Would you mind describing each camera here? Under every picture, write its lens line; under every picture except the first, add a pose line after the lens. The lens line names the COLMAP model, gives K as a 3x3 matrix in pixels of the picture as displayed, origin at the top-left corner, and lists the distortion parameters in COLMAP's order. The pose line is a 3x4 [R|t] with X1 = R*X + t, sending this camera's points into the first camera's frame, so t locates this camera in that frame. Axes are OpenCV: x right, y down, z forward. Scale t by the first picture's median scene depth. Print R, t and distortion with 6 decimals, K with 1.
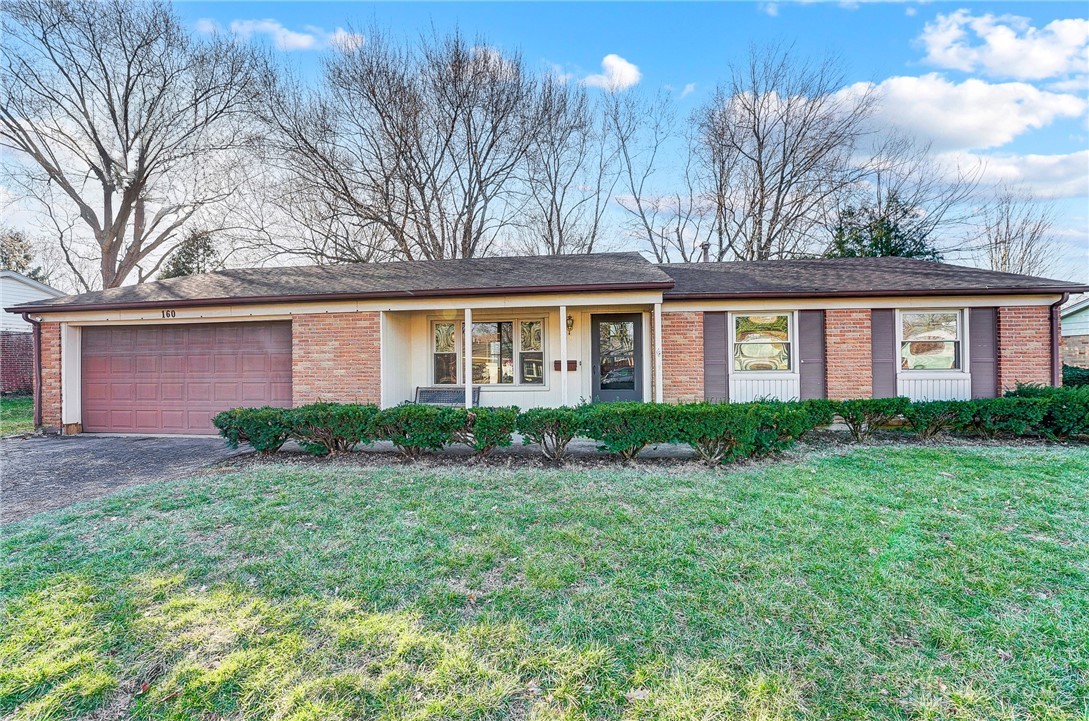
lens RADIAL K [[446.8, 0, 539.8], [0, 446.8, 362.4], [0, 0, 1]] dist [-0.028659, 0.002085]
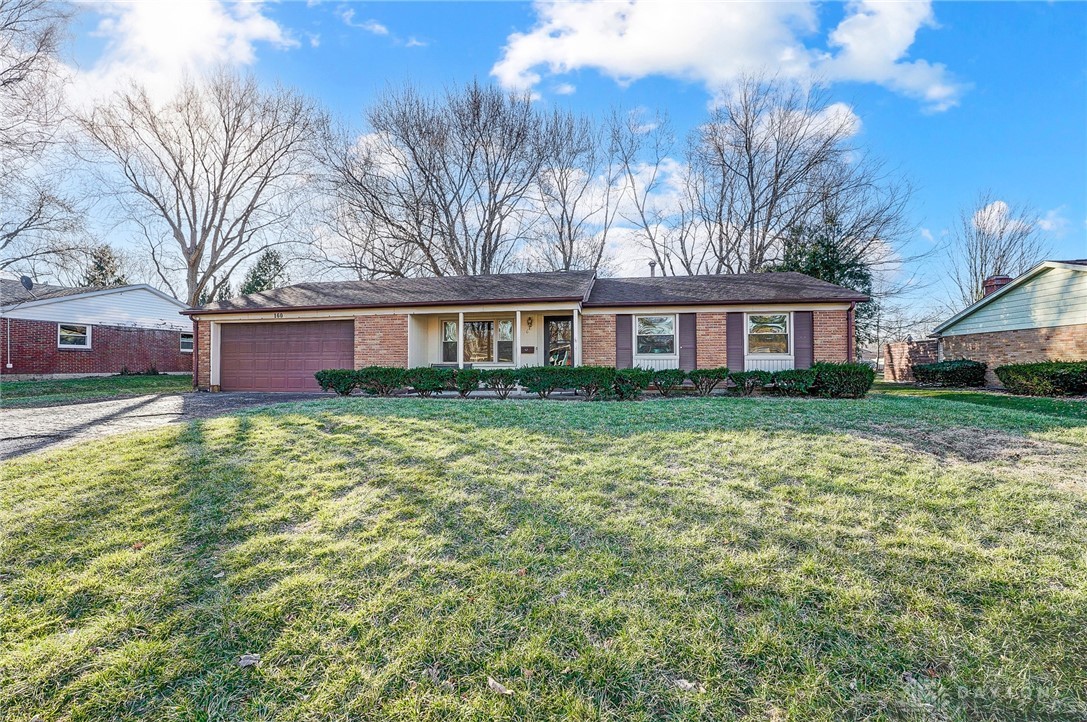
lens RADIAL K [[446.0, 0, 547.5], [0, 446.0, 355.8], [0, 0, 1]] dist [-0.028659, 0.002085]
pose [[0.998866, 0.005222, -0.047327, 0.176608], [-0.006043, 0.999834, -0.017218, 0.047858], [0.047229, 0.017484, 0.998731, -0.463339]]
